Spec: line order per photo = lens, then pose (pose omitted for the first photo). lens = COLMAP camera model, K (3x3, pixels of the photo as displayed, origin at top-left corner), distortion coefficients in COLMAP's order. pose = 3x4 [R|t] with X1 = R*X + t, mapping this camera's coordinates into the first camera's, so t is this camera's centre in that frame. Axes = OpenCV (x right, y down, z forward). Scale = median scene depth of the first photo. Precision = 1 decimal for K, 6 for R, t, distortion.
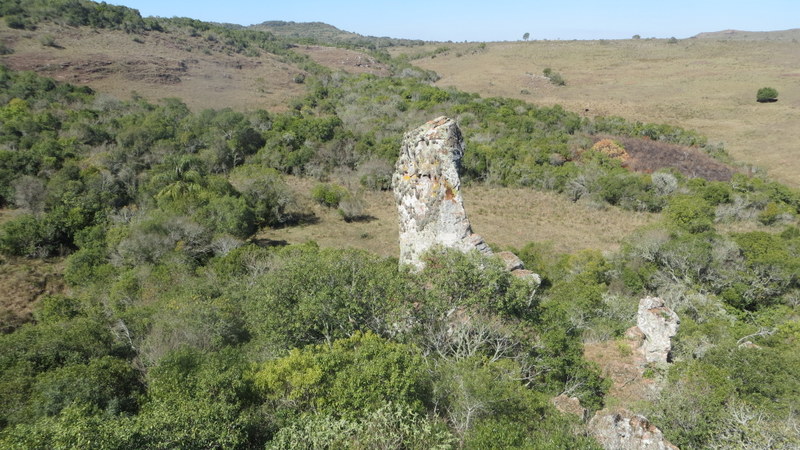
lens RADIAL K [[605.4, 0, 400.0], [0, 605.4, 225.0], [0, 0, 1]] dist [-0.011342, 0.007629]
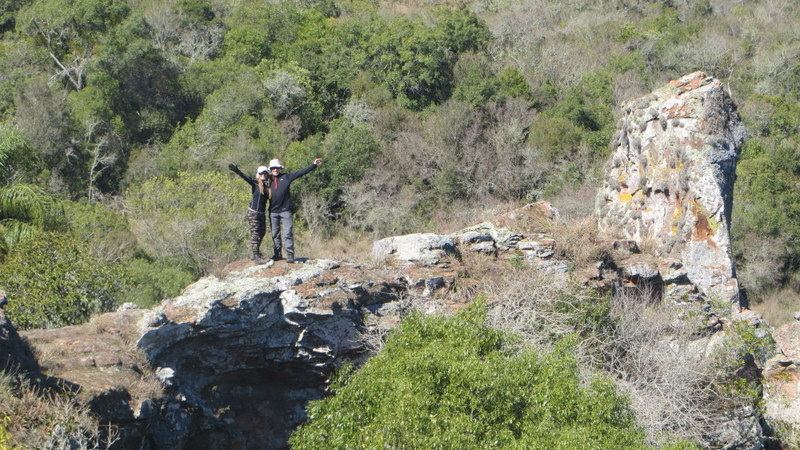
lens RADIAL K [[3229.1, 0, 400.0], [0, 3229.1, 225.0], [0, 0, 1]] dist [0.003563, -0.101983]
pose [[0.992400, 0.038108, -0.117003, 0.034772], [-0.049700, 0.993963, -0.097812, 0.052046], [0.112569, 0.102883, 0.988303, -0.394040]]
